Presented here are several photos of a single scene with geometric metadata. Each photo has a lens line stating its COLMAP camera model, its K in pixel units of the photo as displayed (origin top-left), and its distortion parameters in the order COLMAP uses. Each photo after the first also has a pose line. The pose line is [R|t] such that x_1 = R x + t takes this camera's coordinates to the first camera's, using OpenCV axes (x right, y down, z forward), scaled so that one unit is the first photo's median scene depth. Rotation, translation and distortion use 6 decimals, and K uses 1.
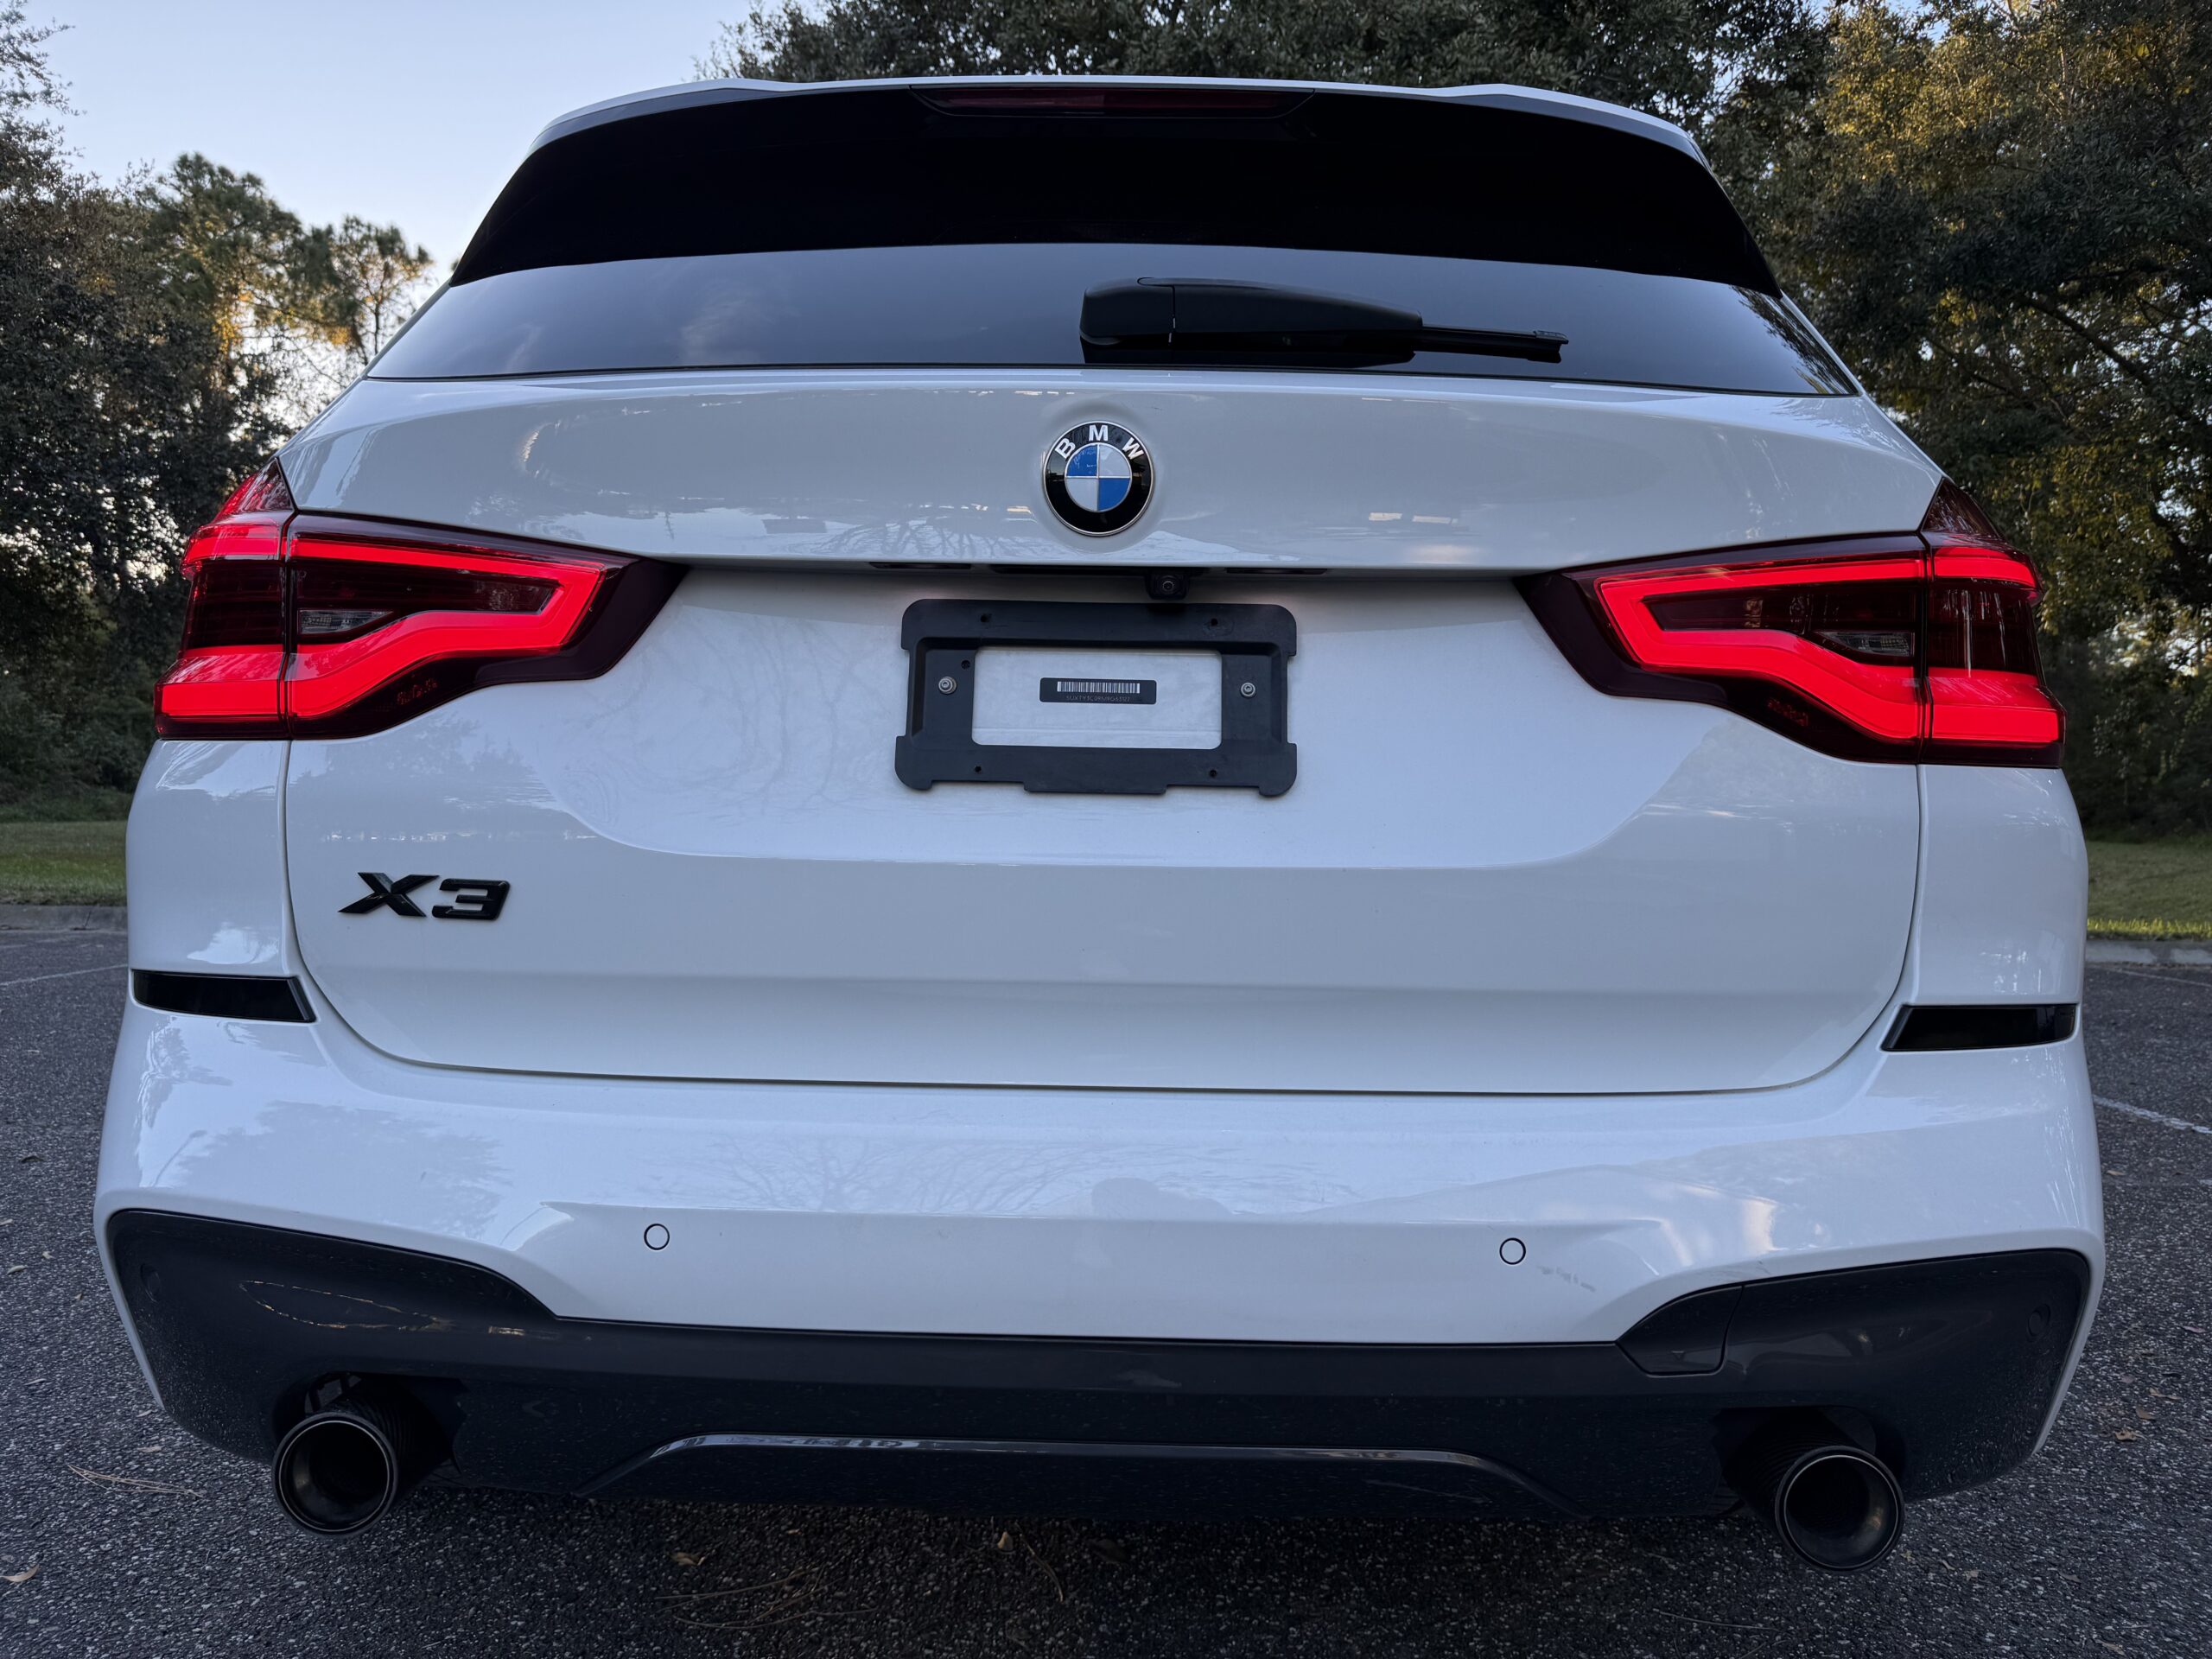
lens RADIAL K [[1566.4, 0, 1105.5], [0, 1566.4, 828.8], [0, 0, 1]] dist [0.028964, -0.037190]
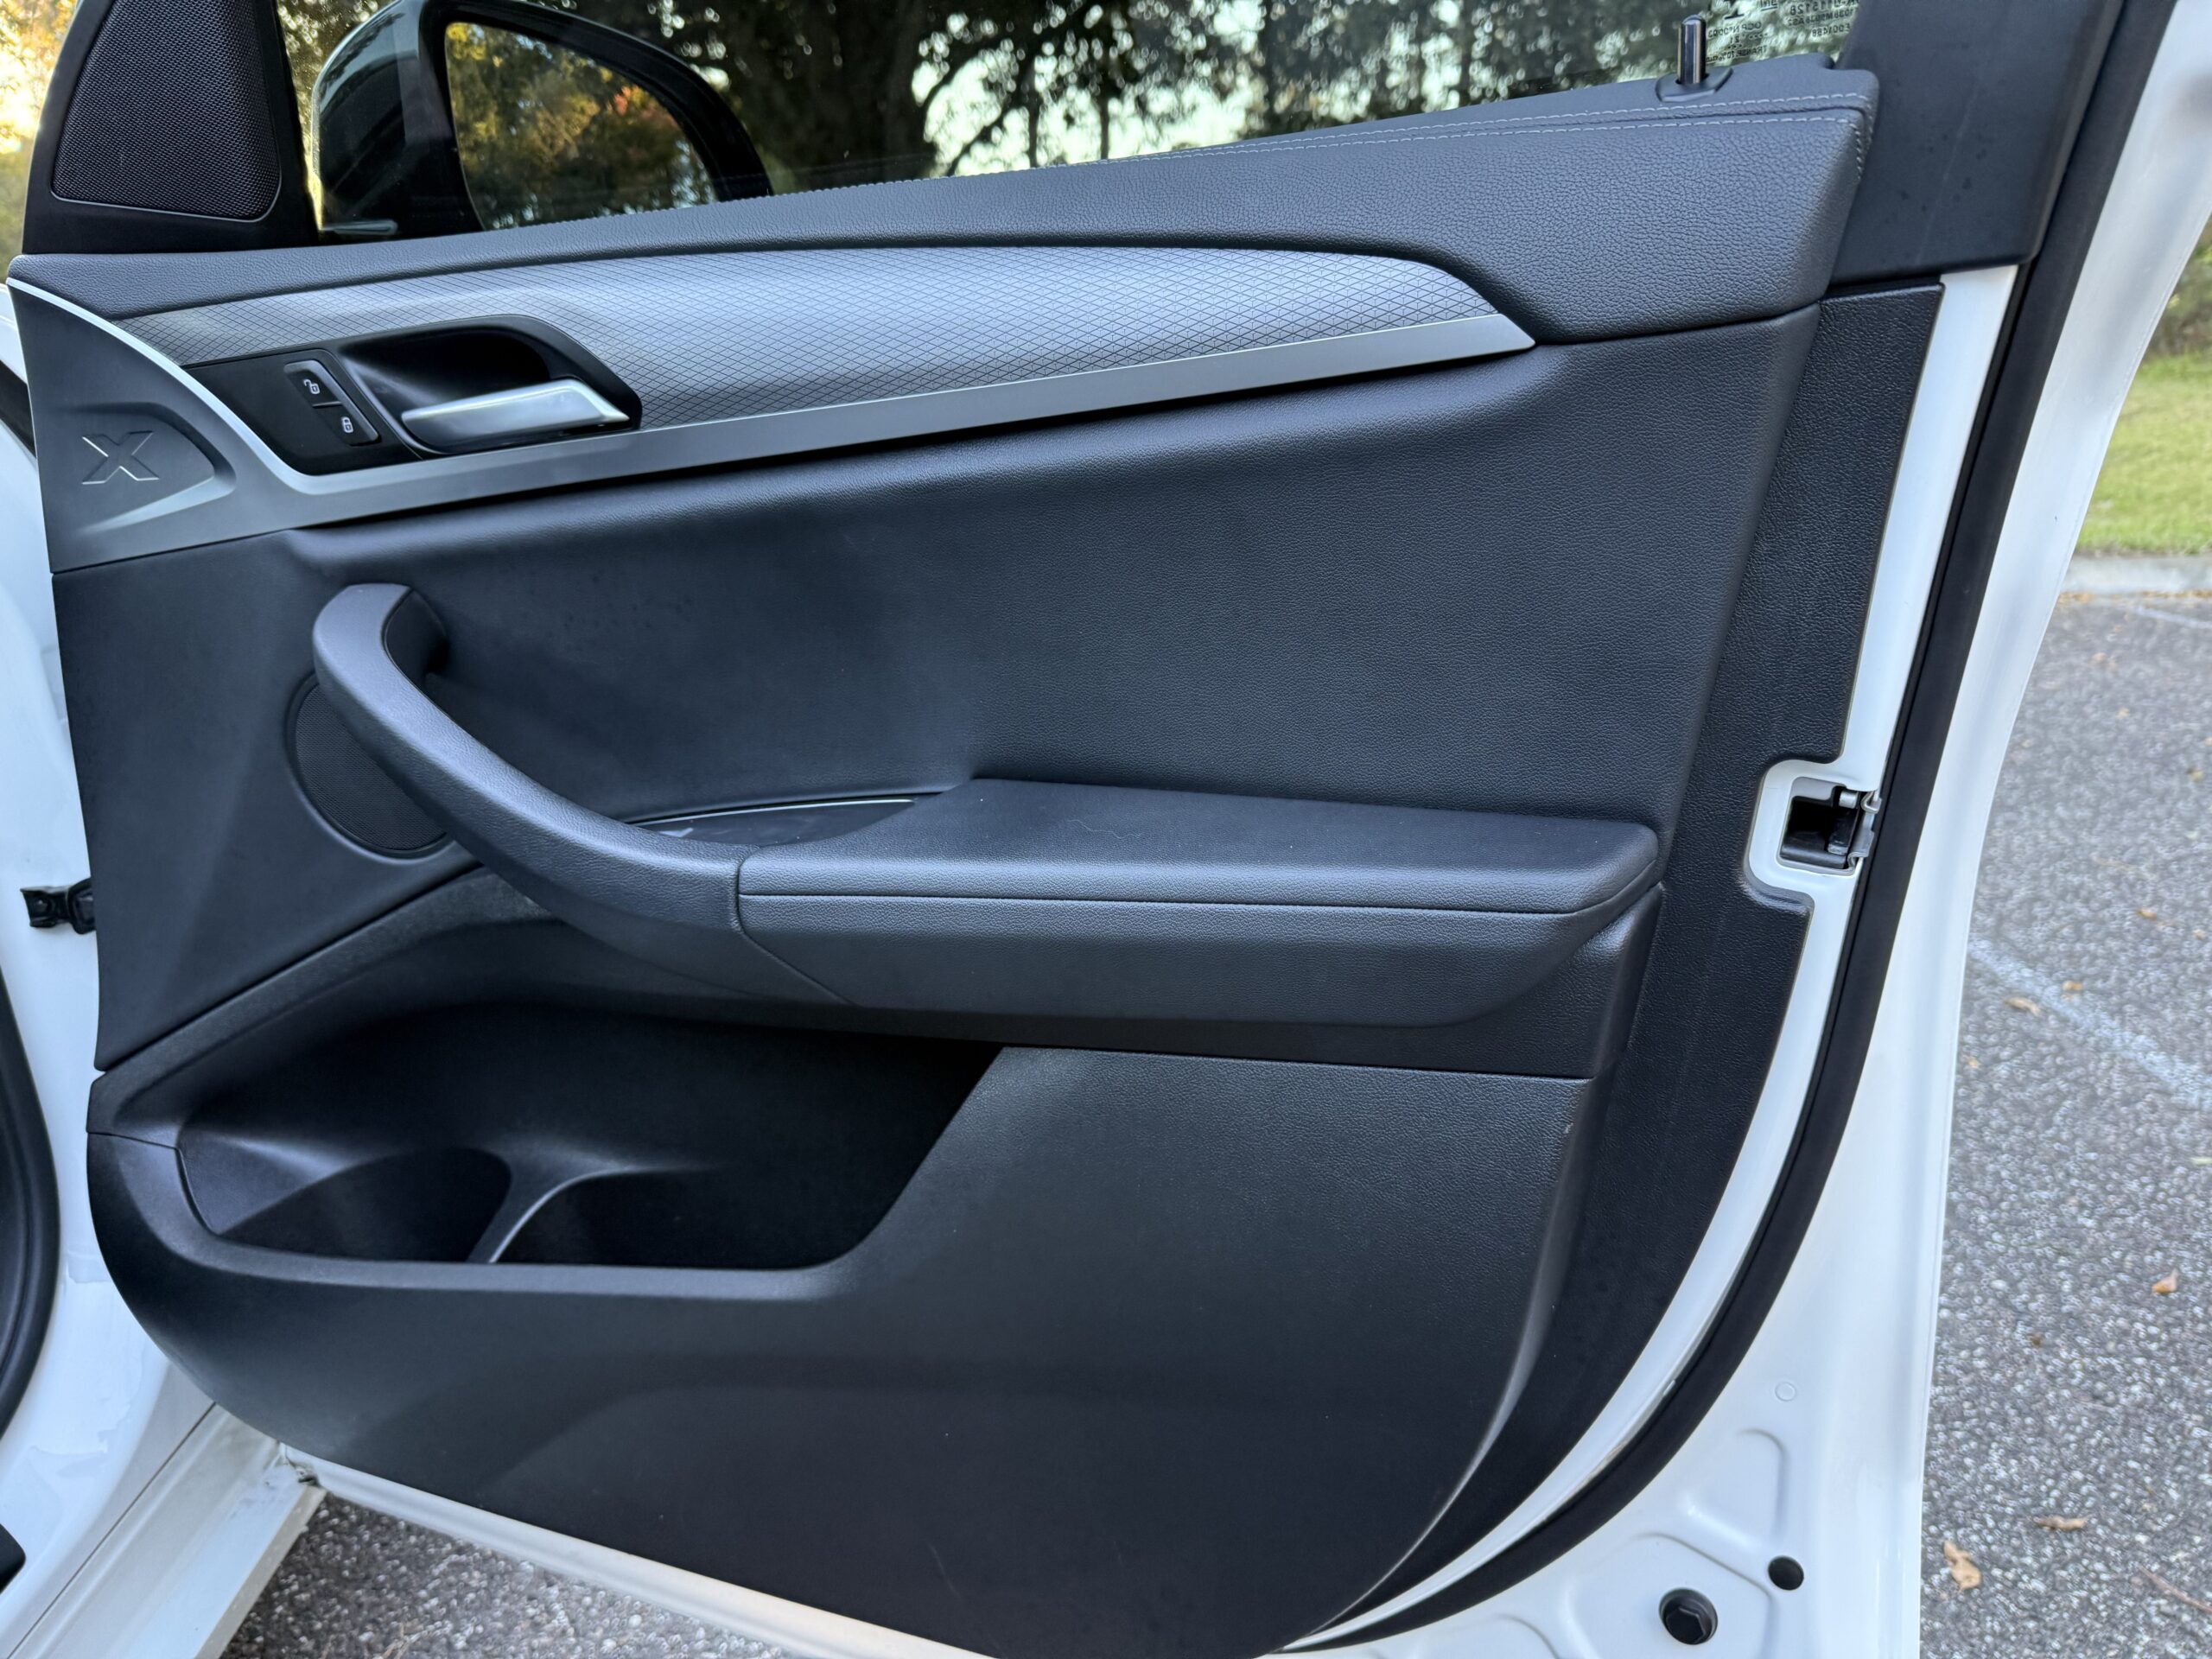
lens RADIAL K [[1566.4, 0, 1120.6], [0, 1566.4, 828.9], [0, 0, 1]] dist [0.028964, -0.037190]
pose [[0.997107, -0.056988, 0.050300, 0.154956], [0.041402, 0.962150, 0.269357, -0.020504], [-0.063746, -0.266495, 0.961726, 0.330564]]
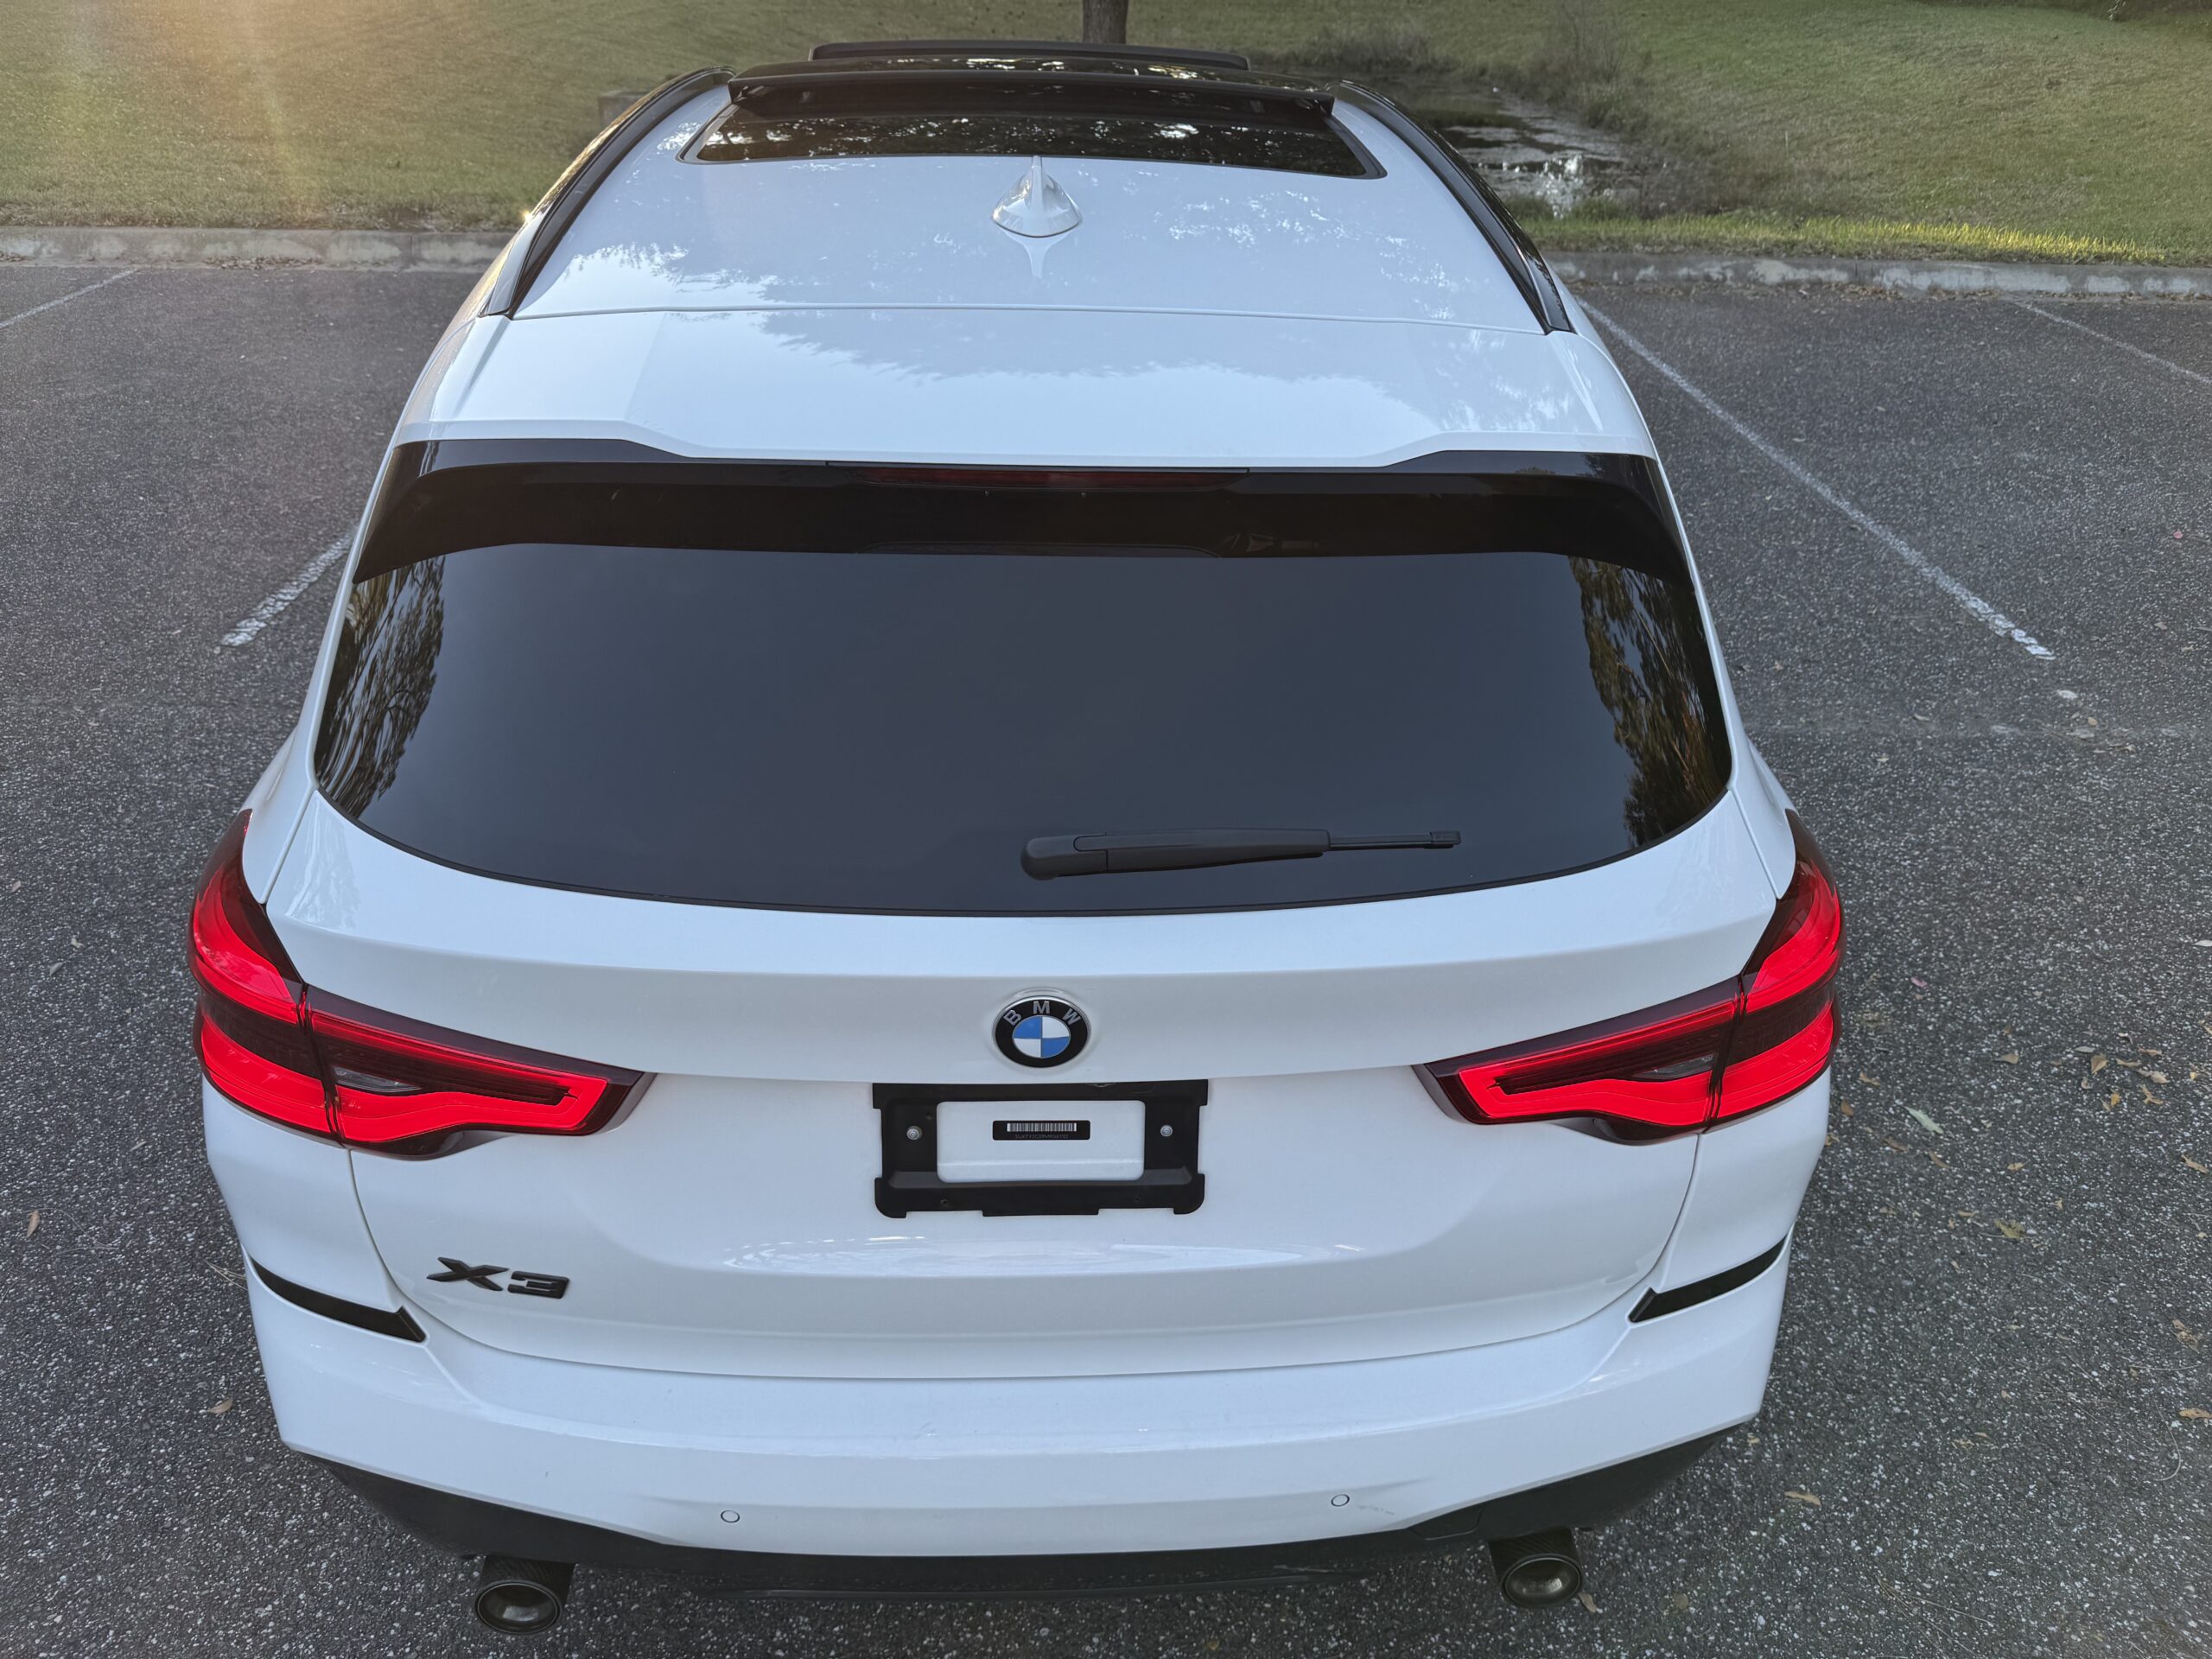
lens RADIAL K [[1566.4, 0, 1102.5], [0, 1566.4, 841.0], [0, 0, 1]] dist [0.028964, -0.037190]
pose [[0.998168, -0.024116, 0.055494, -0.002391], [-0.007064, 0.864418, 0.502724, -0.109020], [-0.060094, -0.502194, 0.862664, 0.009466]]
